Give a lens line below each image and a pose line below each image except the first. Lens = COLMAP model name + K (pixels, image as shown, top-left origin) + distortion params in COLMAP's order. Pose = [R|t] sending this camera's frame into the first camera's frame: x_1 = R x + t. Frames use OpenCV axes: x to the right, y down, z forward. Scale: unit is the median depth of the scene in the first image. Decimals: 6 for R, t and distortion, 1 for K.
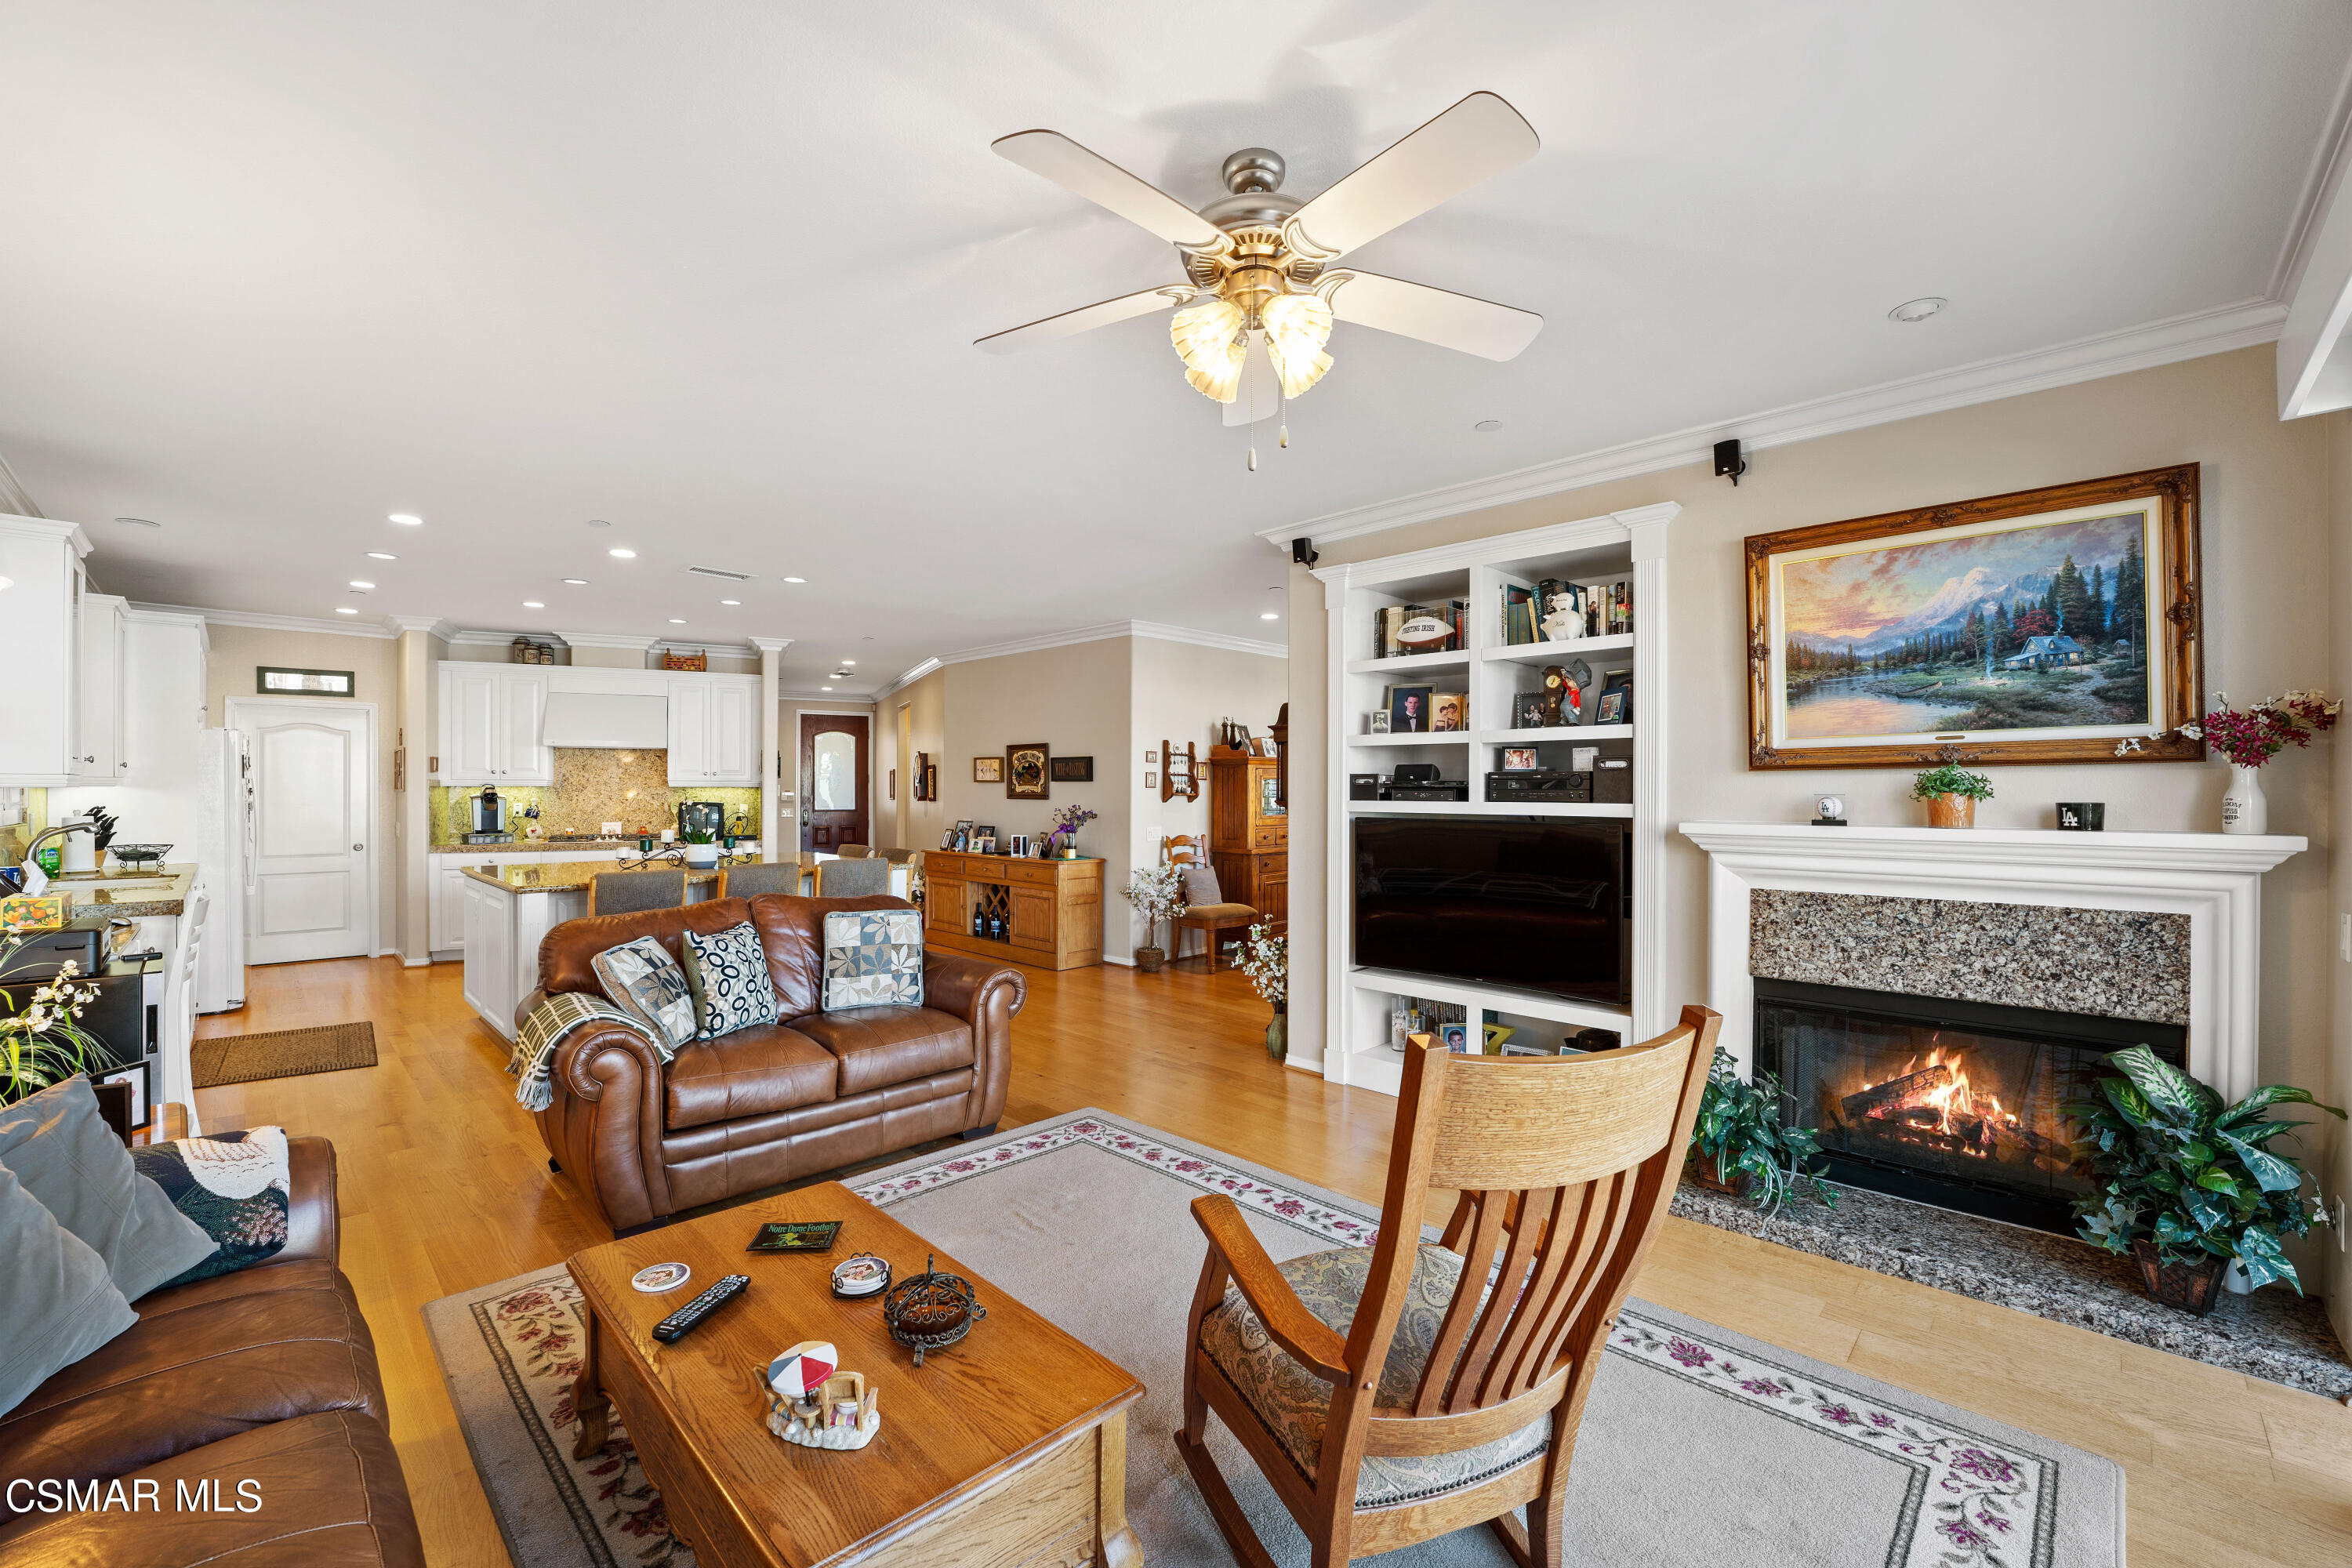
lens RADIAL K [[954.2, 0, 1158.6], [0, 954.2, 782.1], [0, 0, 1]] dist [-0.024480, 0.000691]
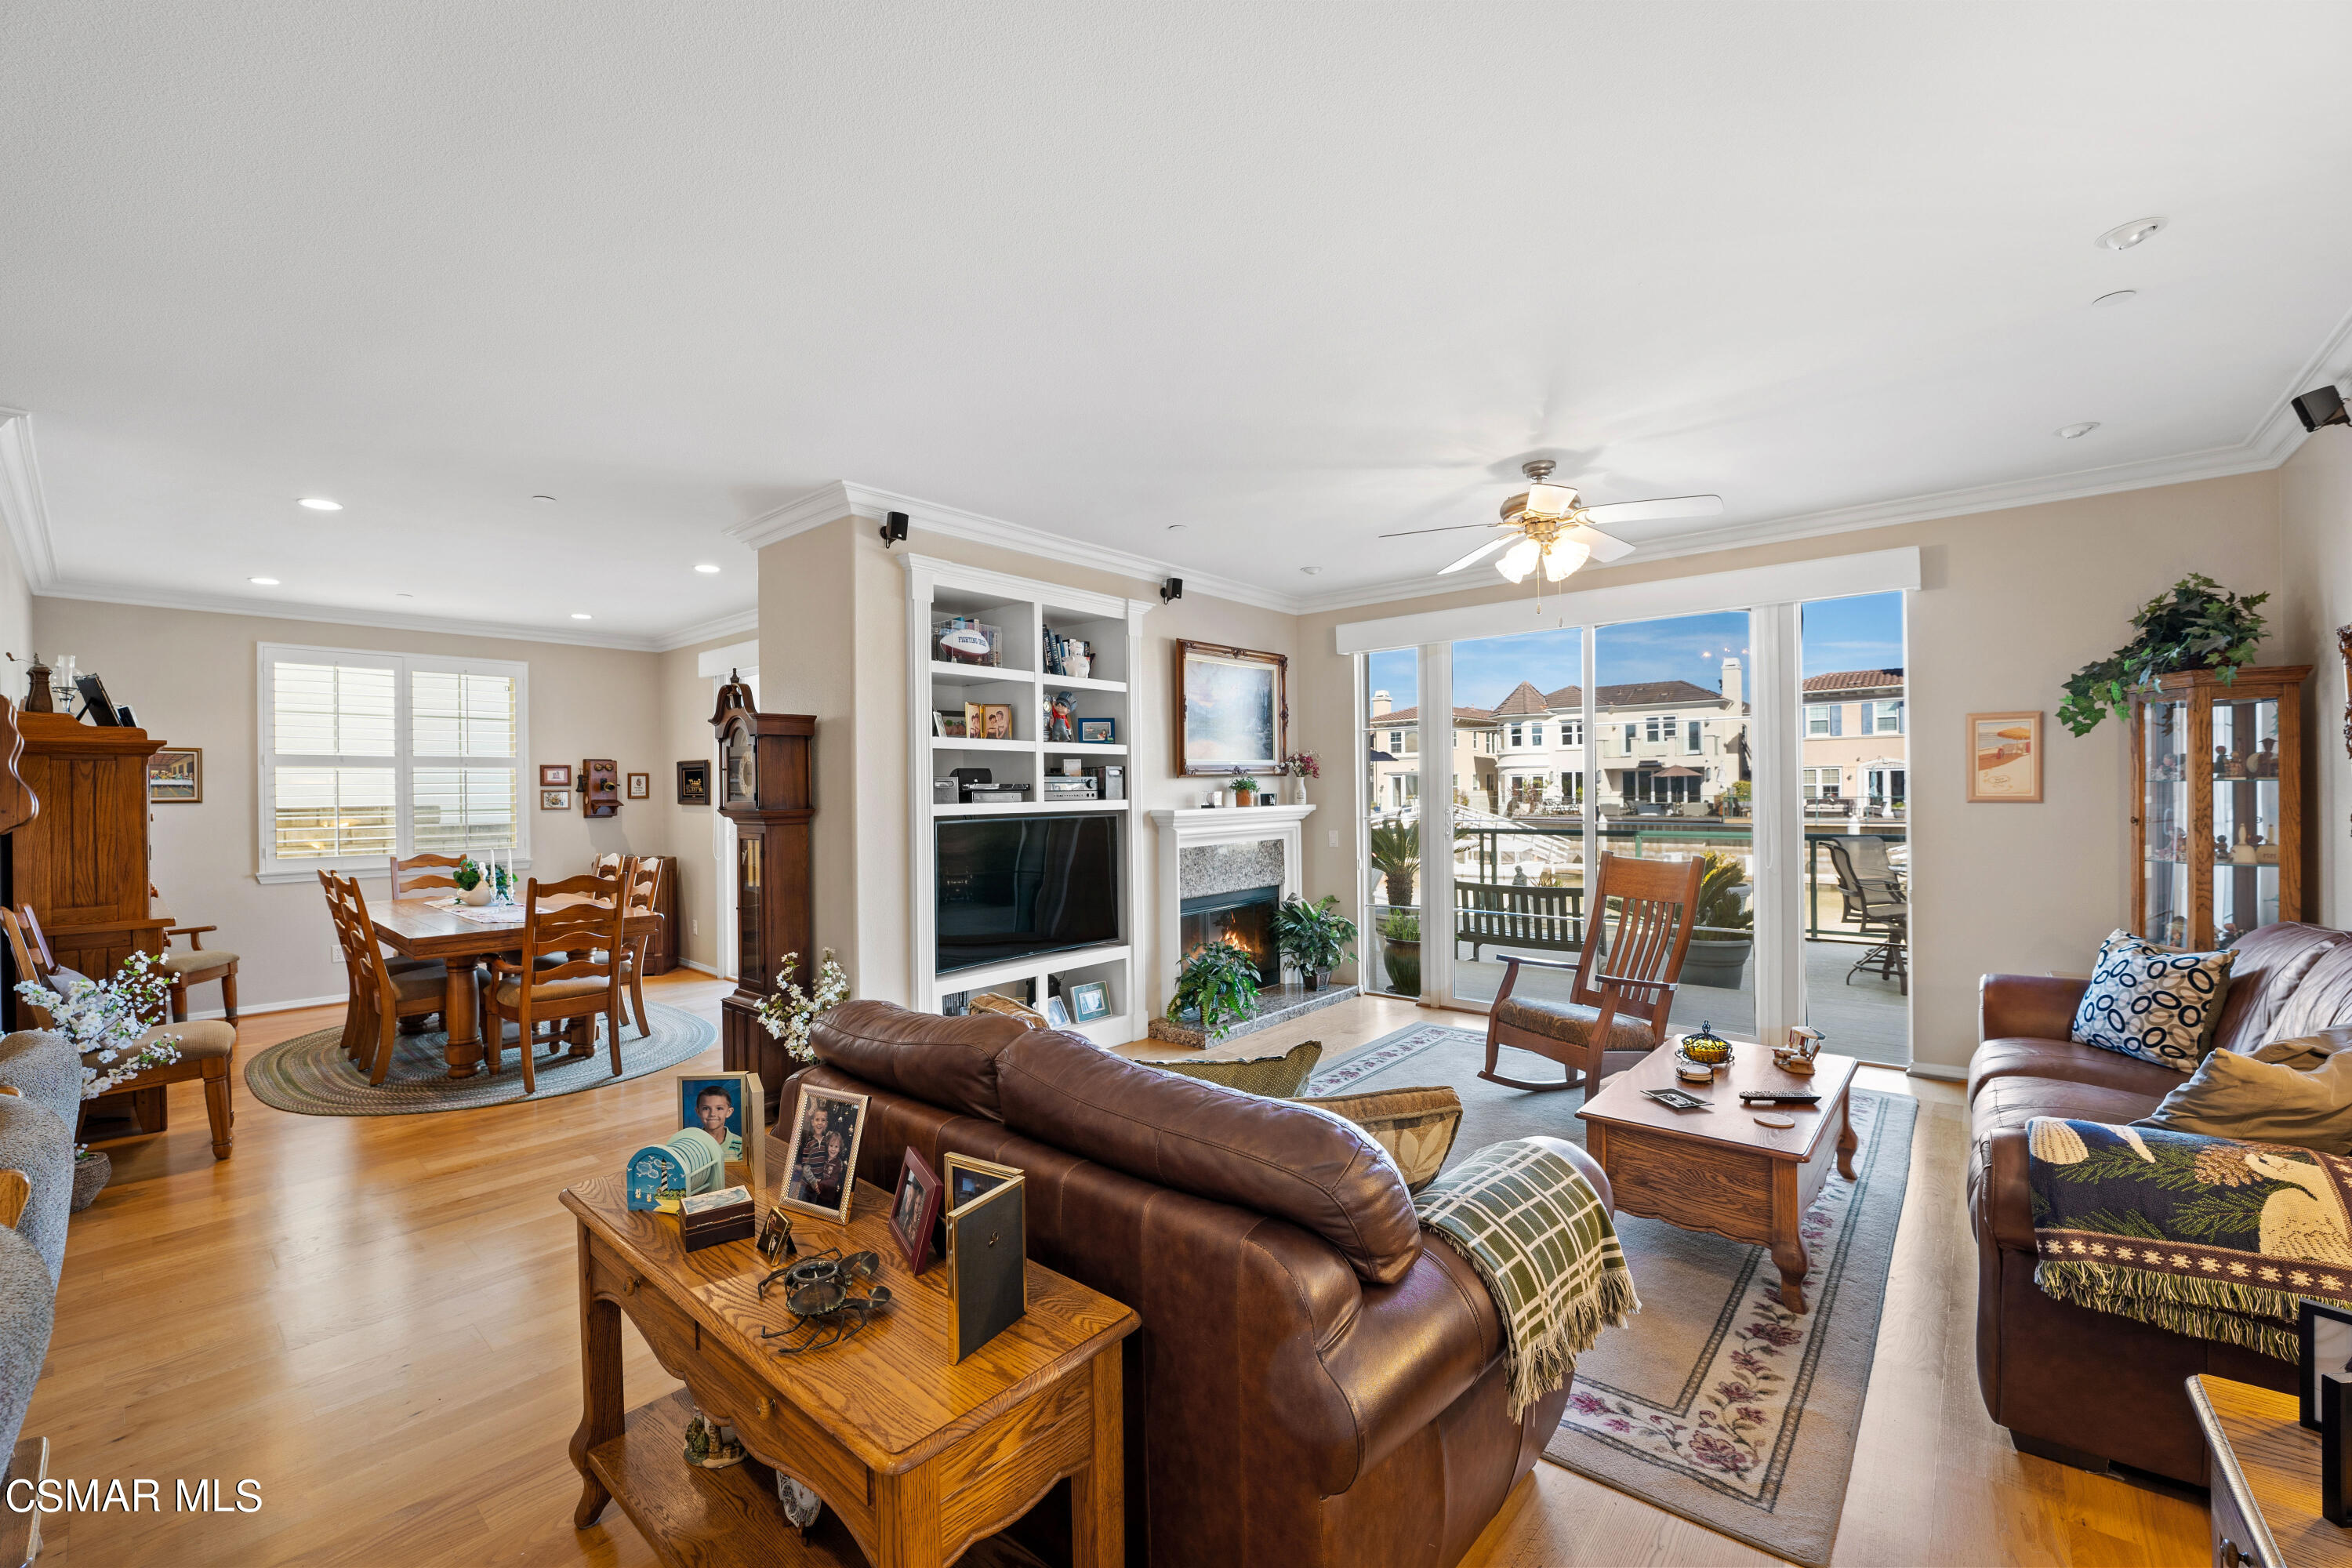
lens RADIAL K [[954.2, 0, 1176.1], [0, 954.2, 784.8], [0, 0, 1]] dist [-0.024480, 0.000691]
pose [[-0.079628, 0.003864, 0.996817, -1.060193], [0.006716, 0.999972, -0.003340, 0.006199], [-0.996802, 0.006428, -0.079652, 1.132087]]
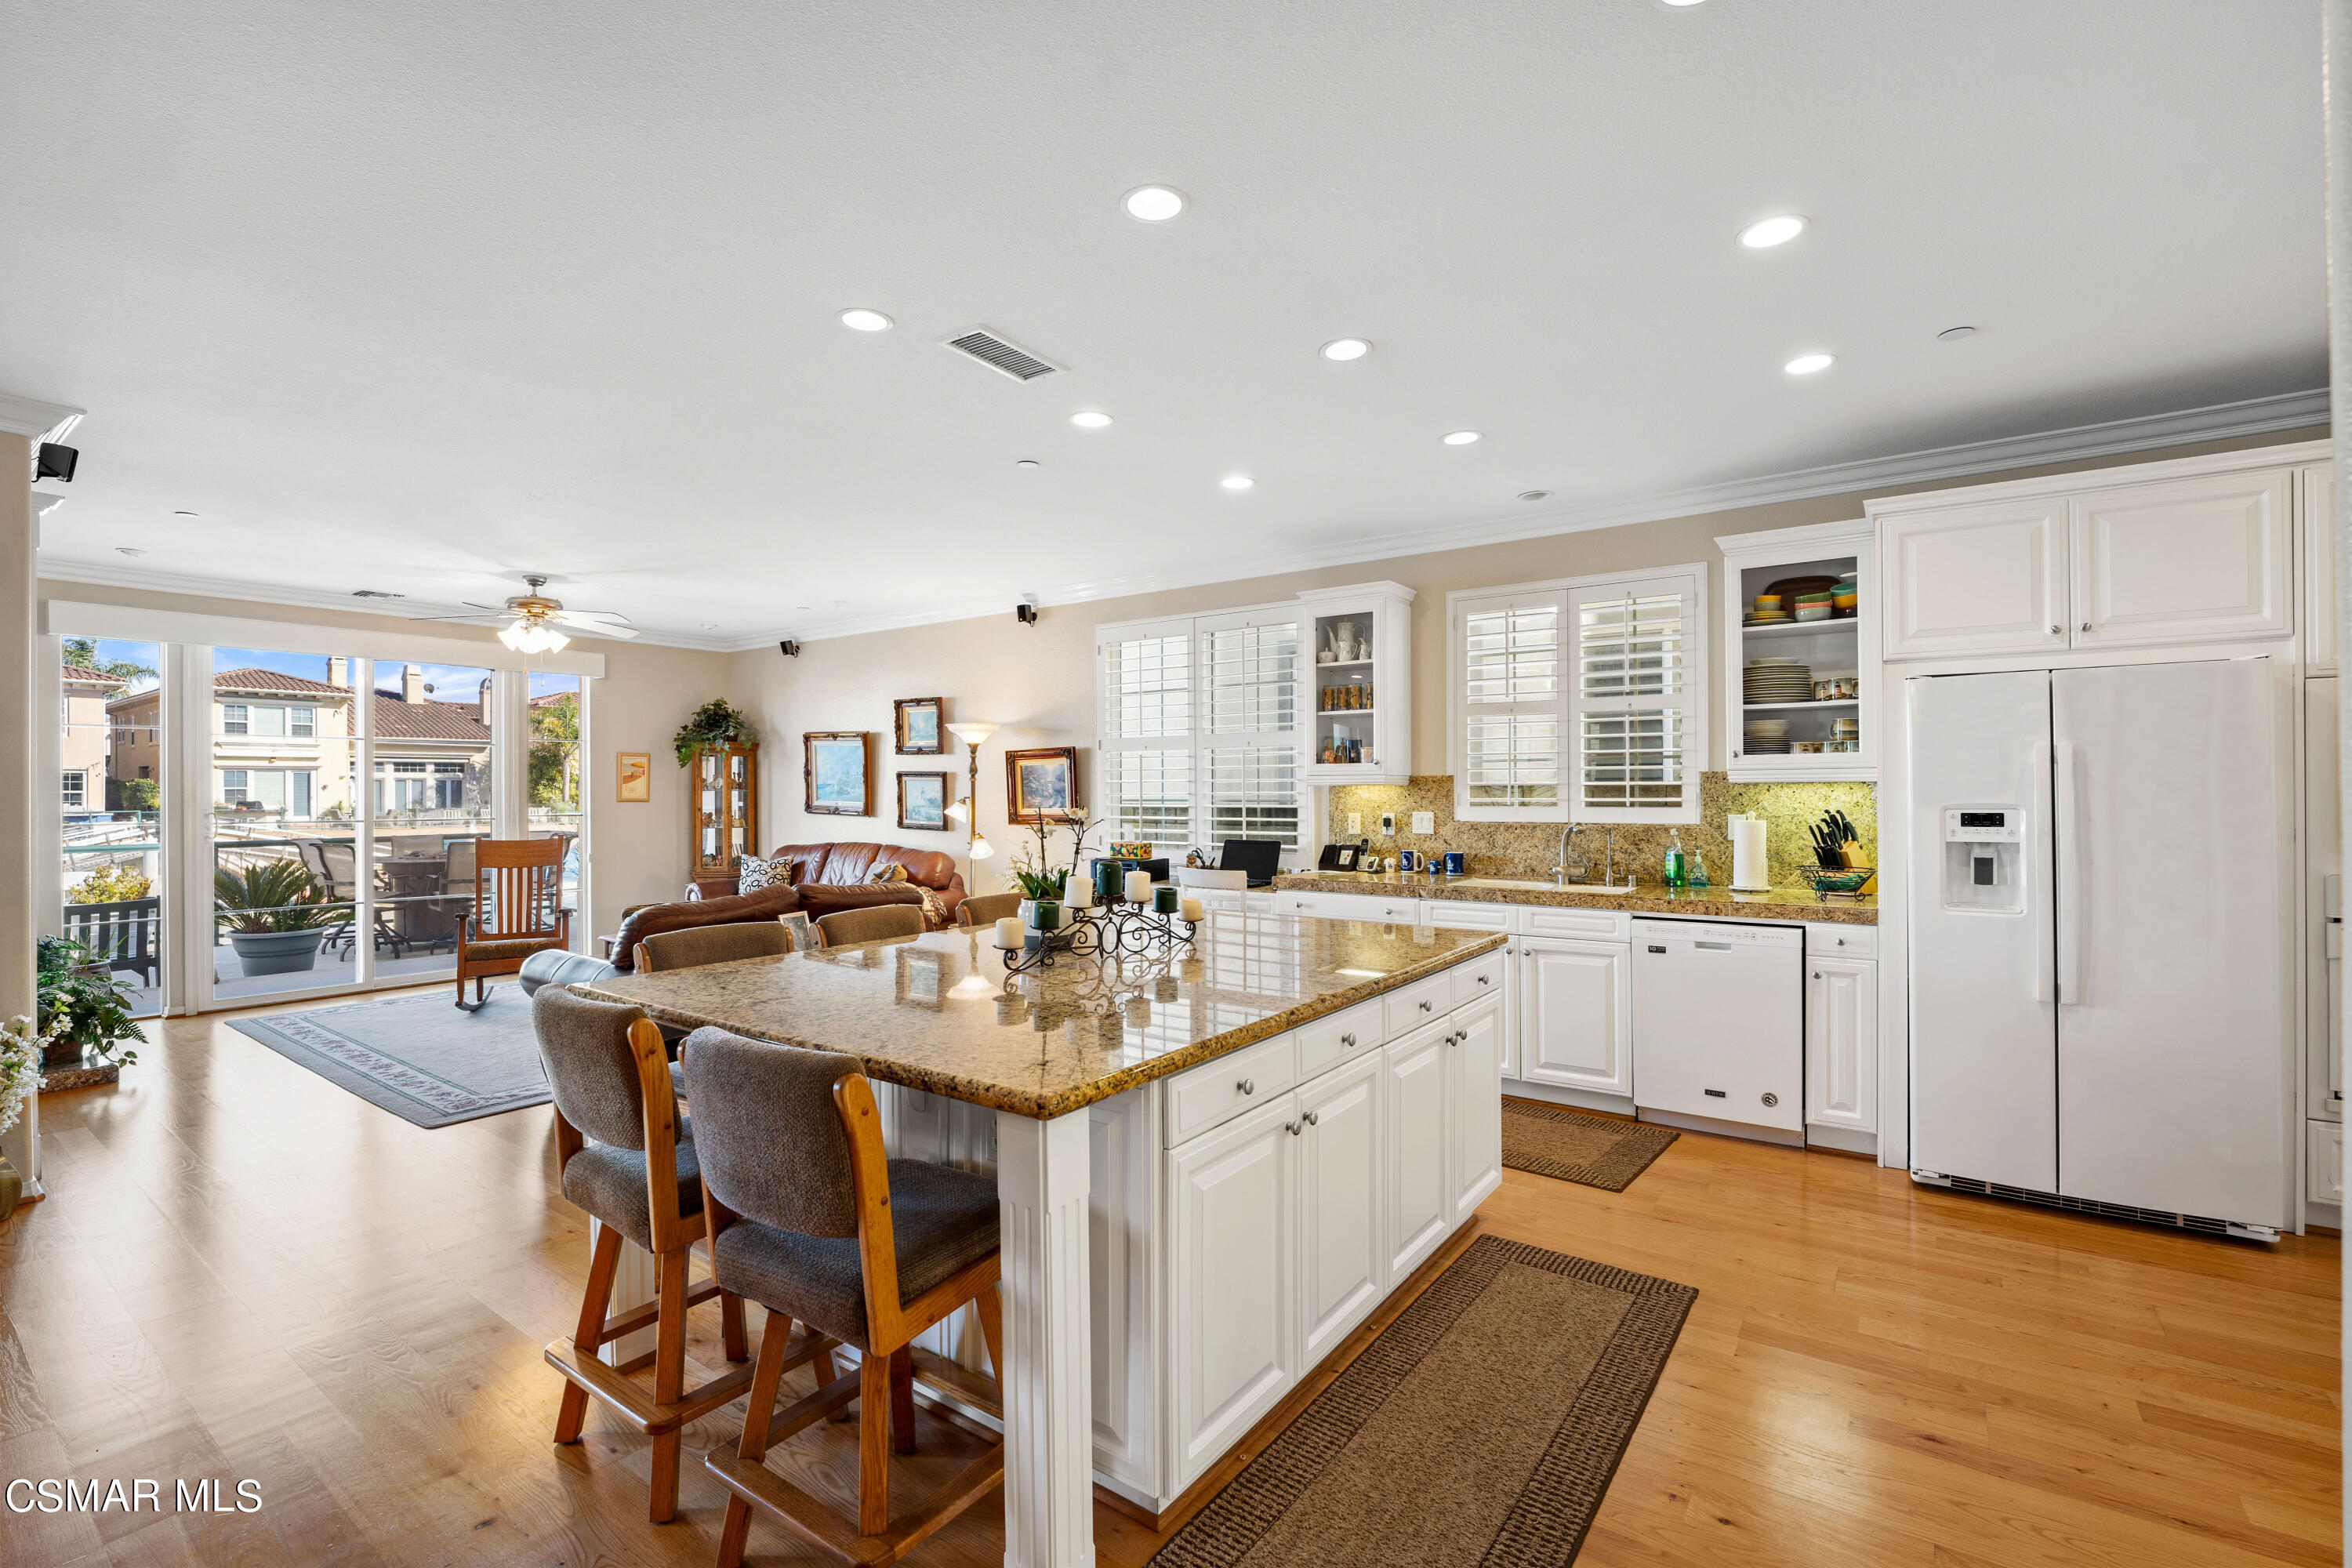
lens RADIAL K [[1035.3, 0, 1163.7], [0, 1035.3, 789.0], [0, 0, 1]] dist [-0.018061, 0.000814]
pose [[-0.987335, 0.002196, -0.158631, -0.786420], [0.003224, 0.999975, -0.006220, 0.021669], [0.158613, -0.006652, -0.987318, 2.654779]]
